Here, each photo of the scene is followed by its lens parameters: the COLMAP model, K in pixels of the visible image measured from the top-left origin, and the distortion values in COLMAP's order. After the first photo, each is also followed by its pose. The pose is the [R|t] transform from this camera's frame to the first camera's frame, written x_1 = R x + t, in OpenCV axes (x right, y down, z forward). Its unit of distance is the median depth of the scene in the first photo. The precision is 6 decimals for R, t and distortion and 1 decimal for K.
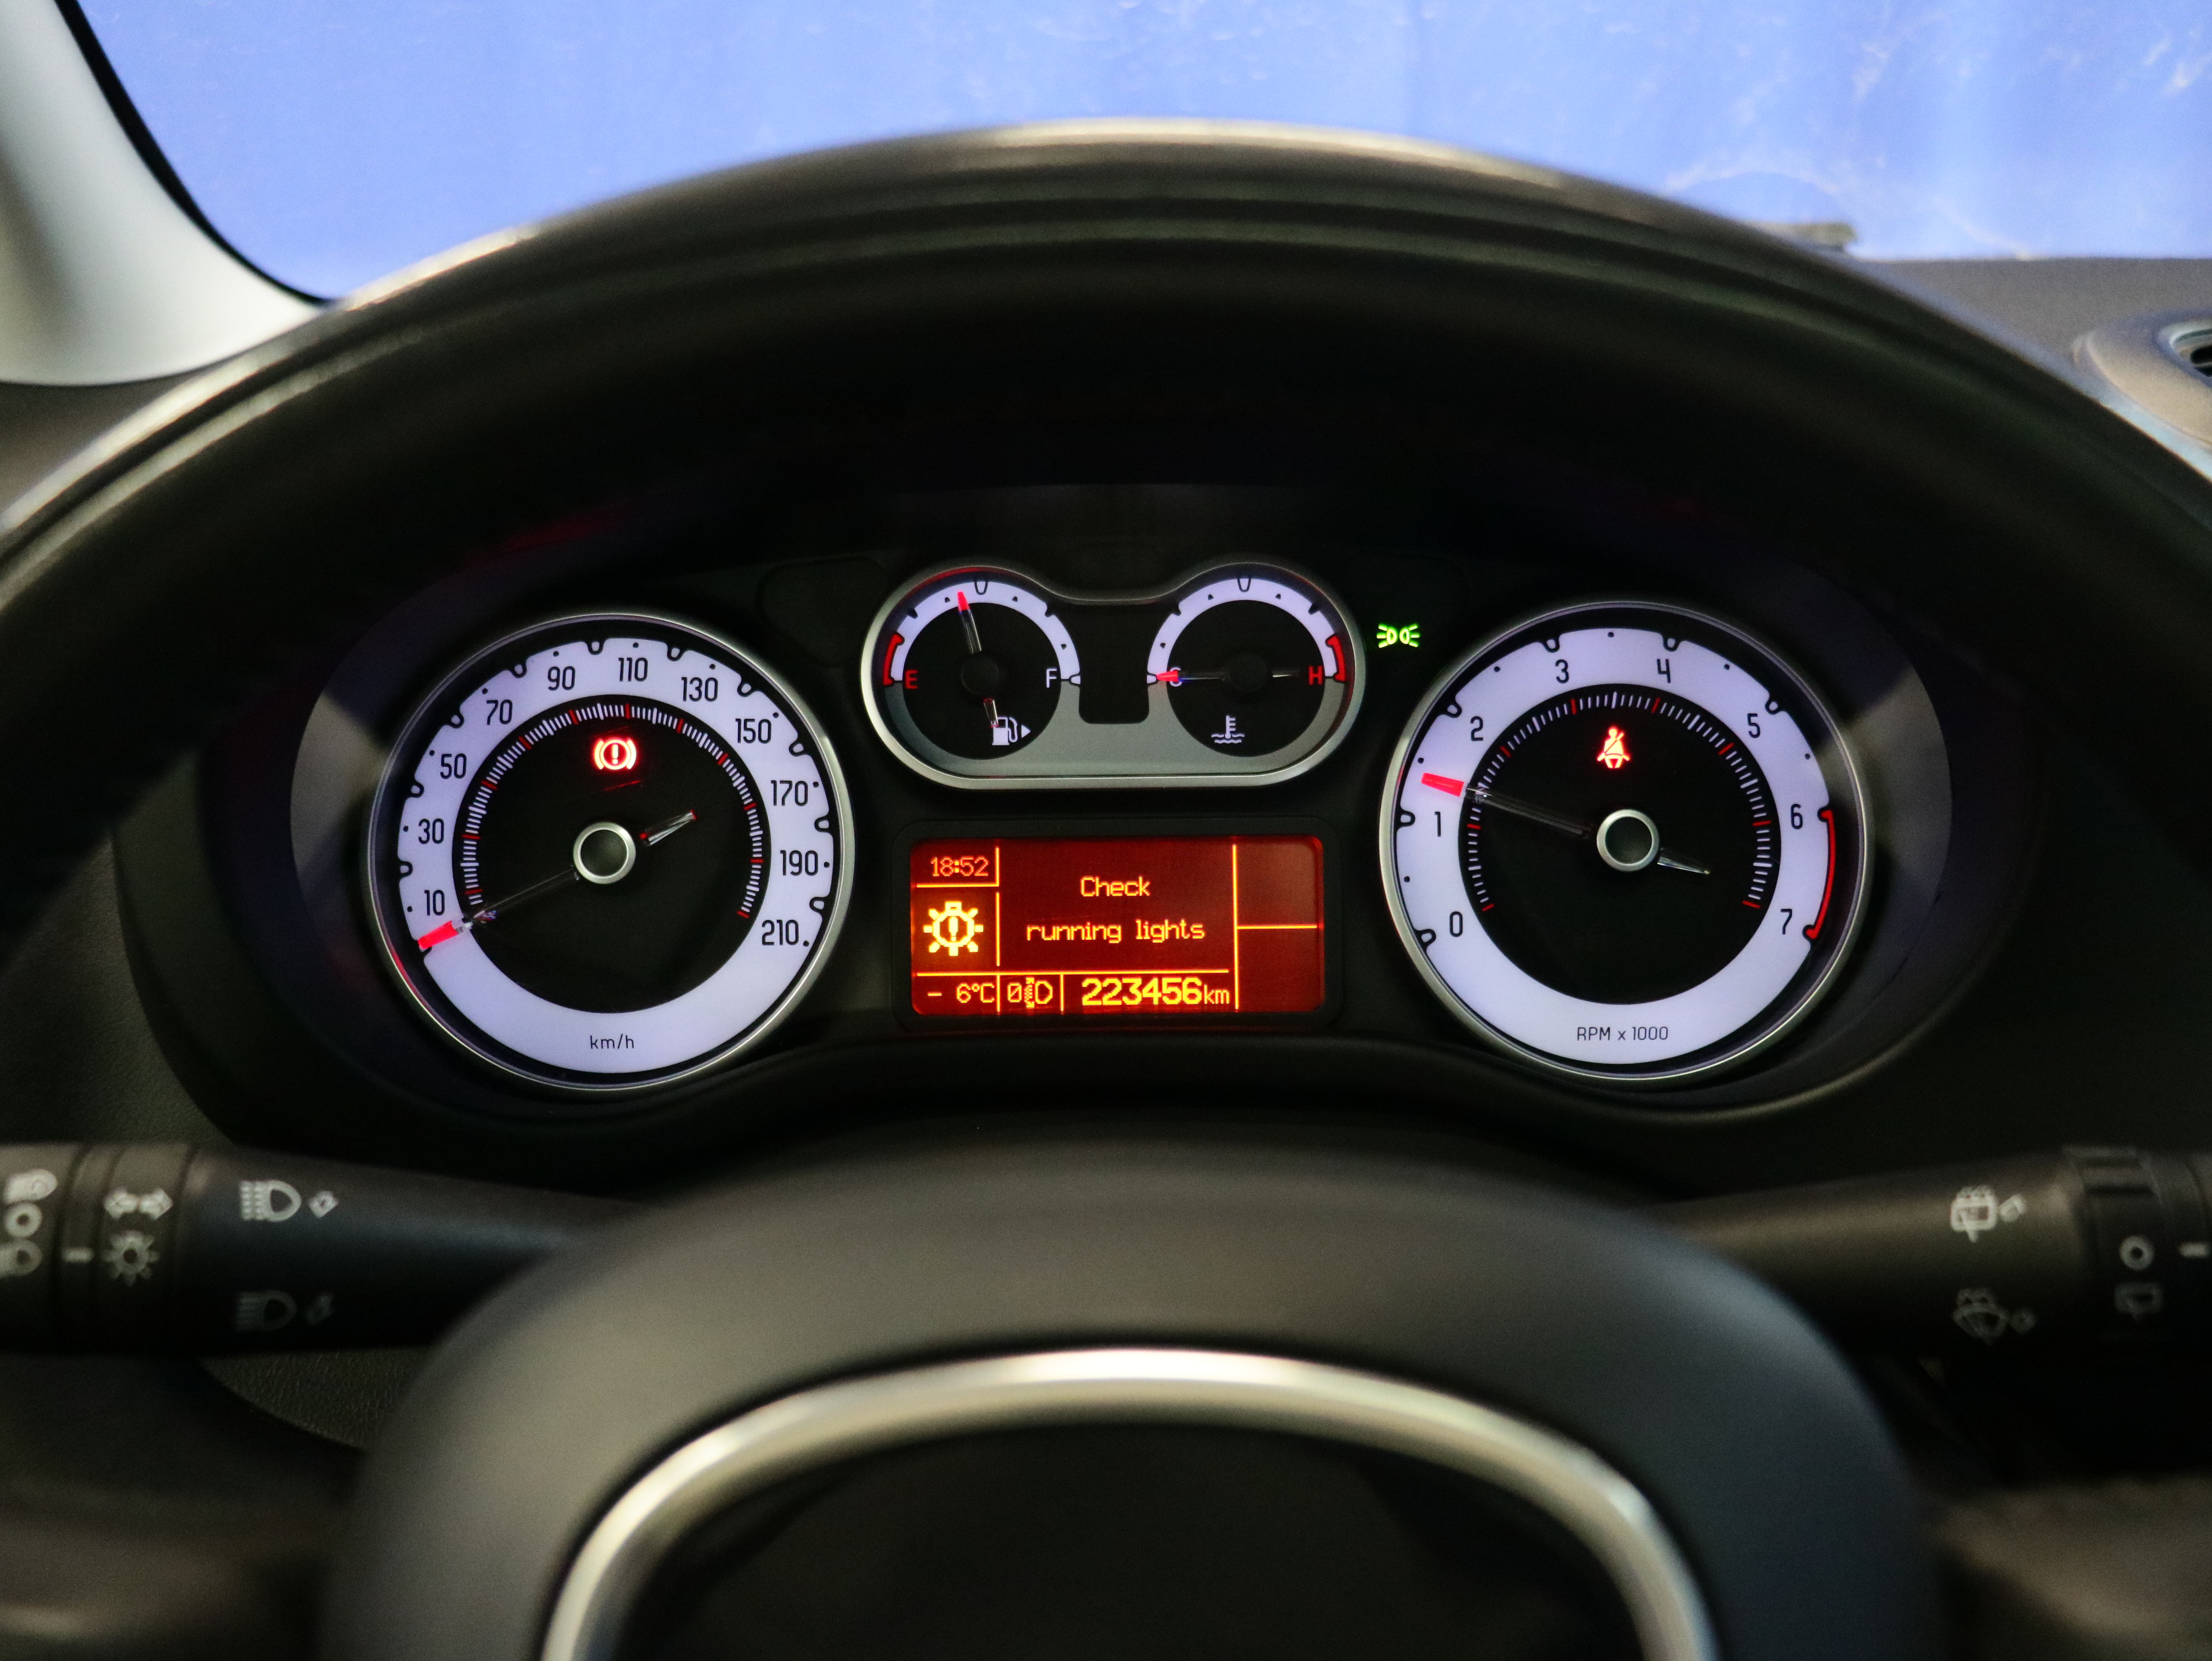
lens RADIAL K [[2319.3, 0, 1093.9], [0, 2319.3, 823.2], [0, 0, 1]] dist [-0.010106, 0.000000]
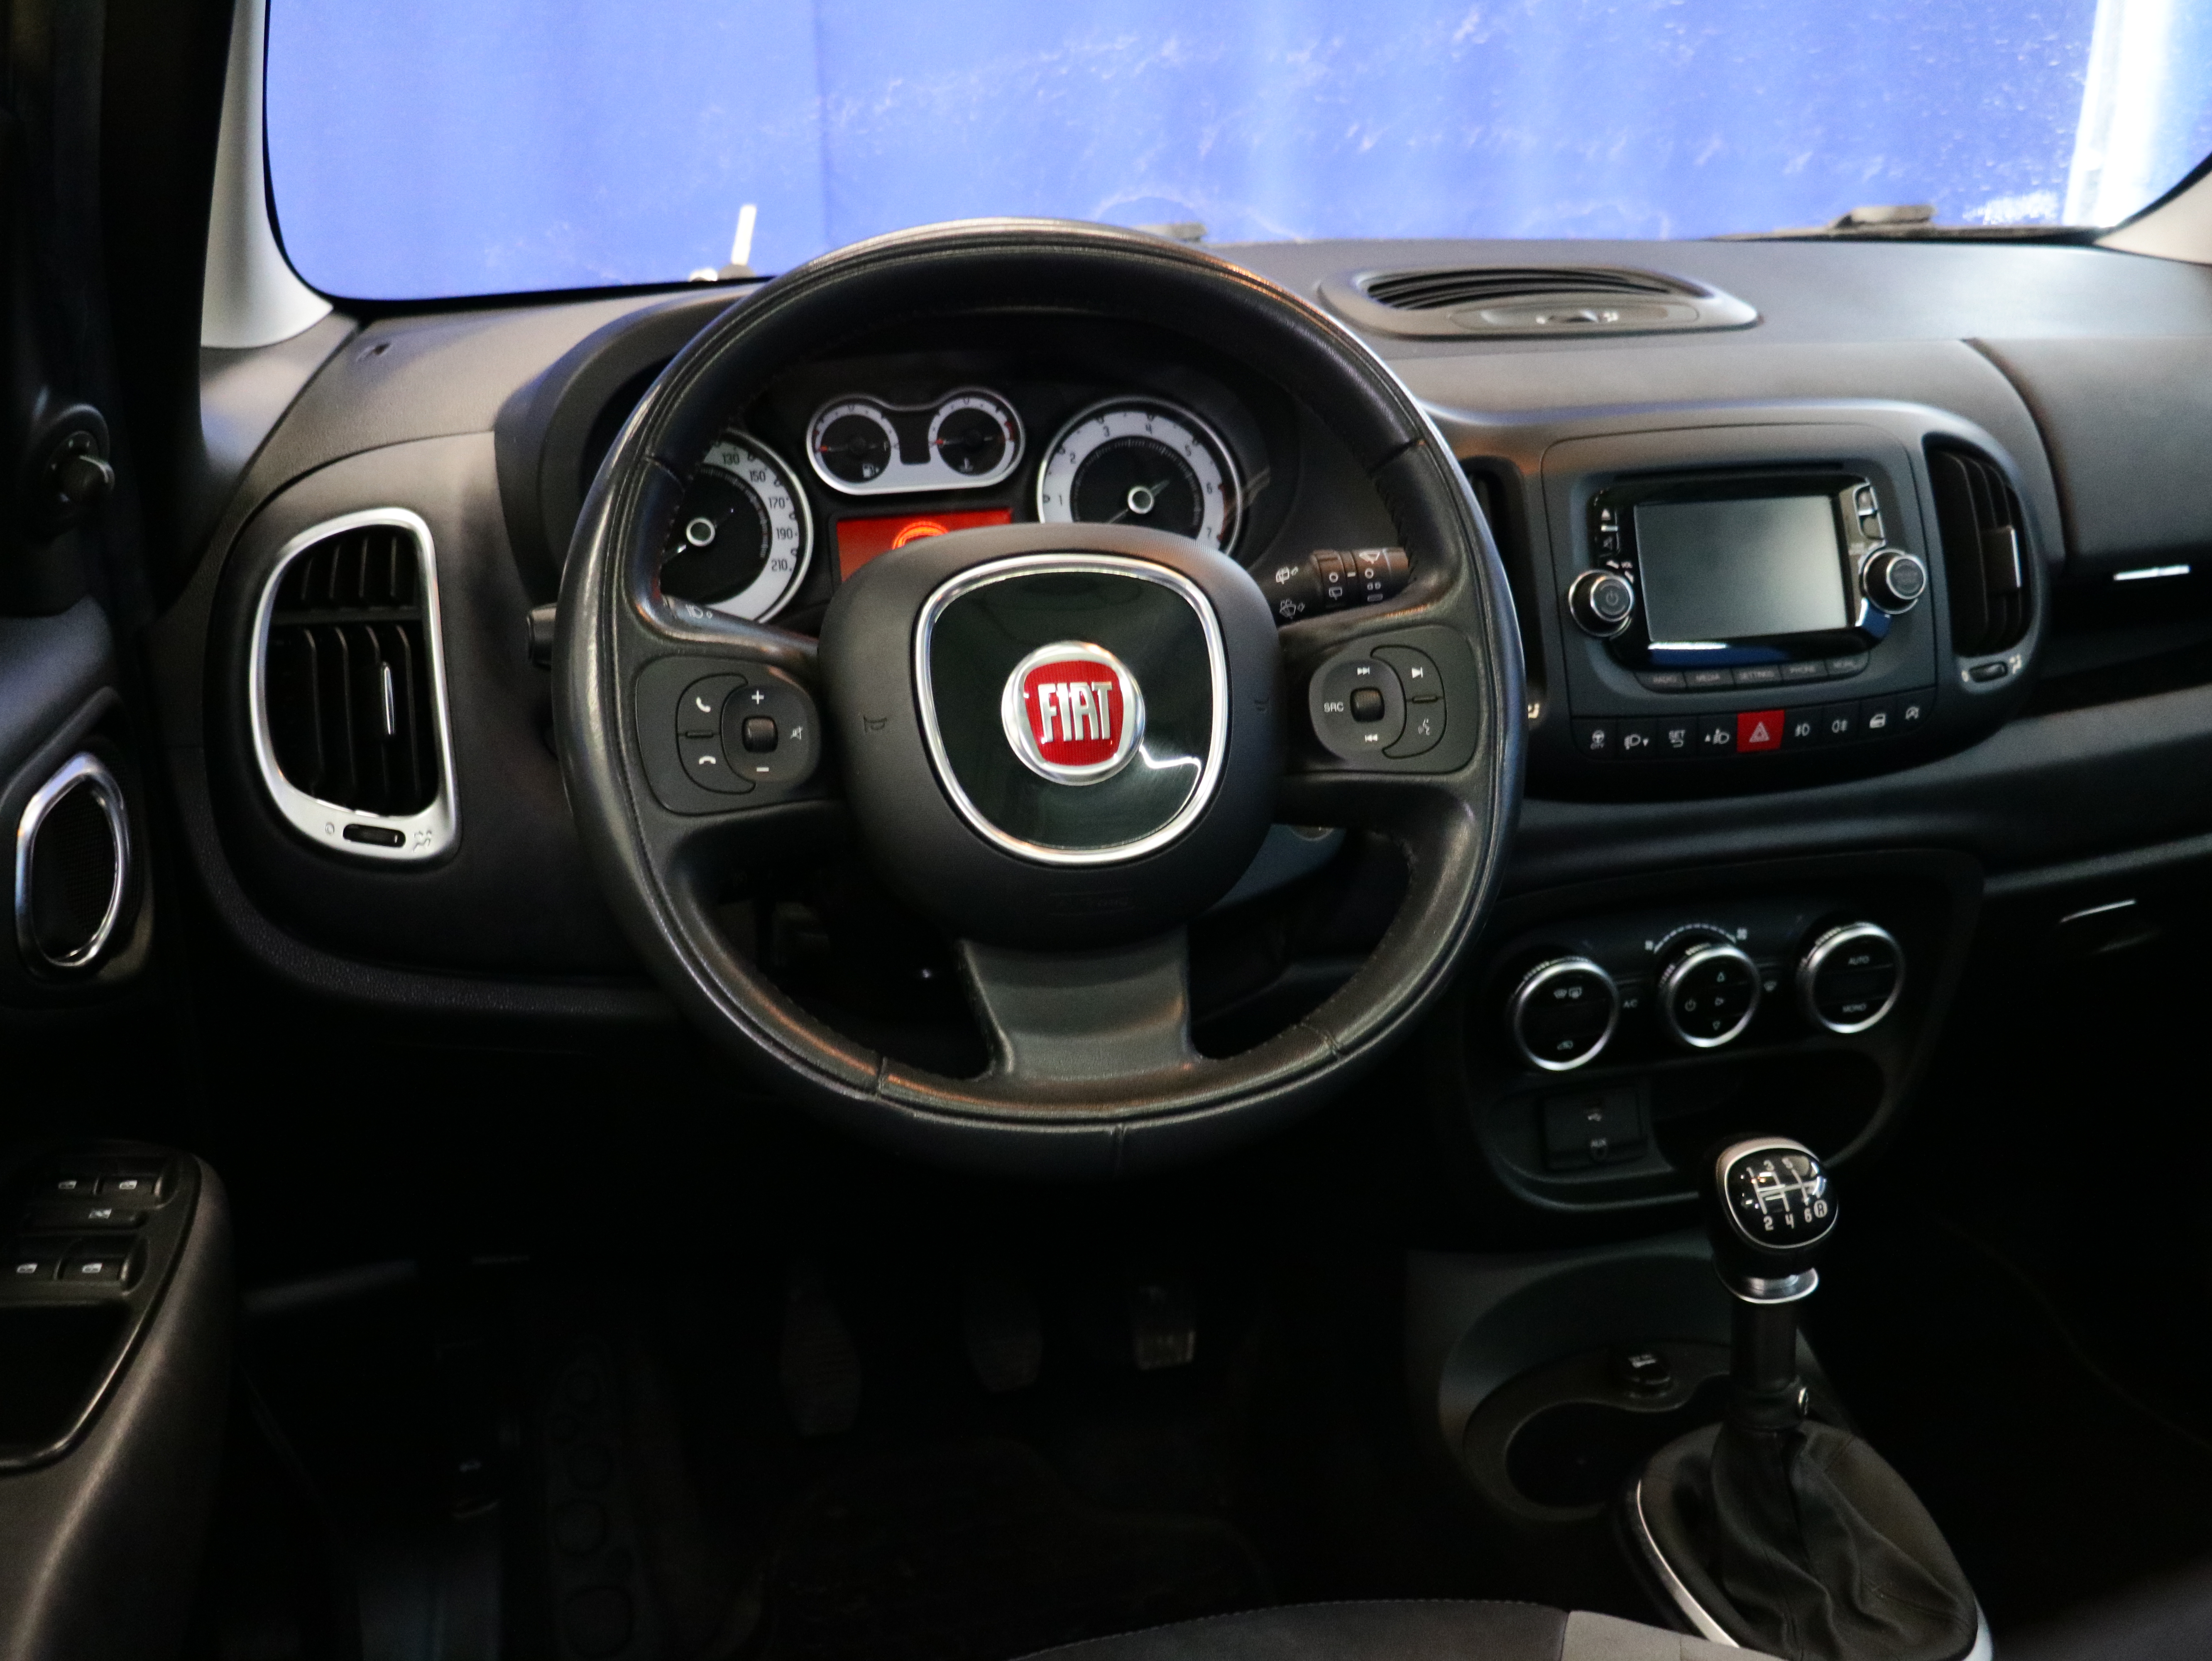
lens RADIAL K [[2319.3, 0, 1094.3], [0, 2319.3, 834.2], [0, 0, 1]] dist [-0.010106, 0.000000]
pose [[0.963900, -0.091531, 0.250036, -0.421696], [0.089317, 0.995798, 0.020212, 0.285141], [-0.250836, 0.002850, 0.968025, -1.223492]]
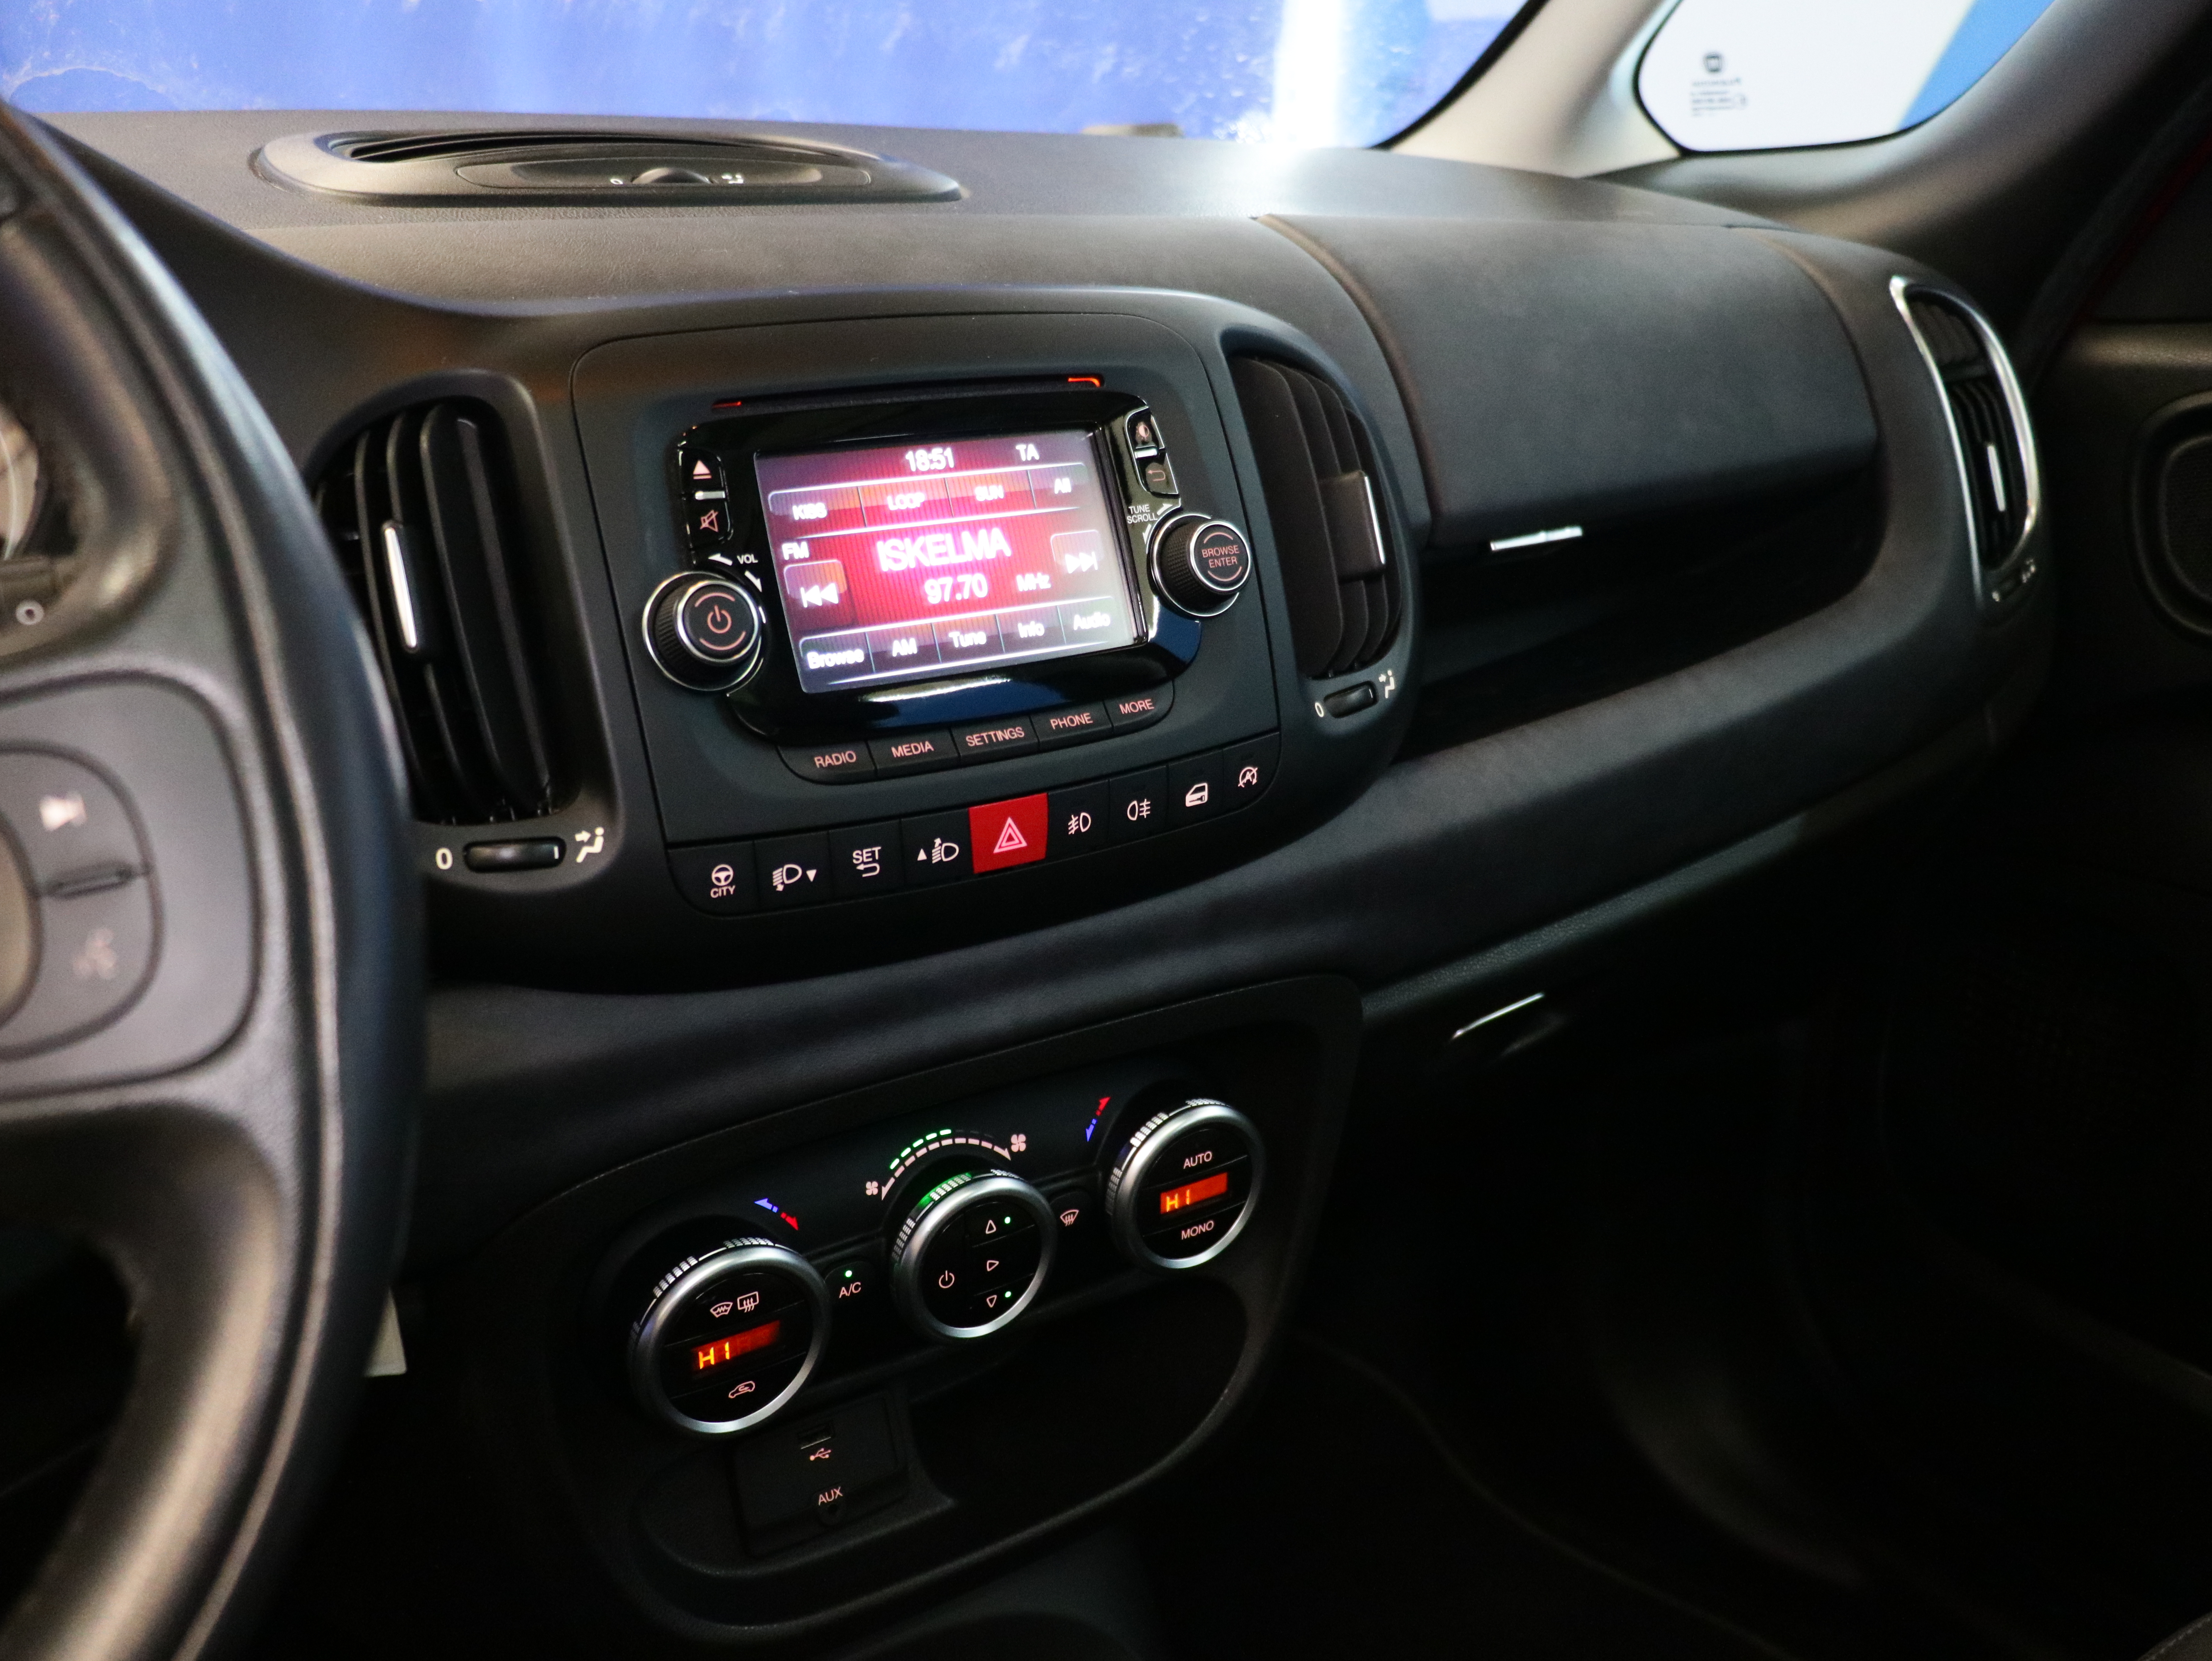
lens RADIAL K [[1962.0, 0, 1093.9], [0, 1962.0, 833.4], [0, 0, 1]] dist [-0.016913, 0.008874]
pose [[0.837448, -0.176798, 0.517131, 0.239492], [0.171293, 0.983462, 0.058834, 0.231977], [-0.518980, 0.039310, 0.853882, -0.179537]]
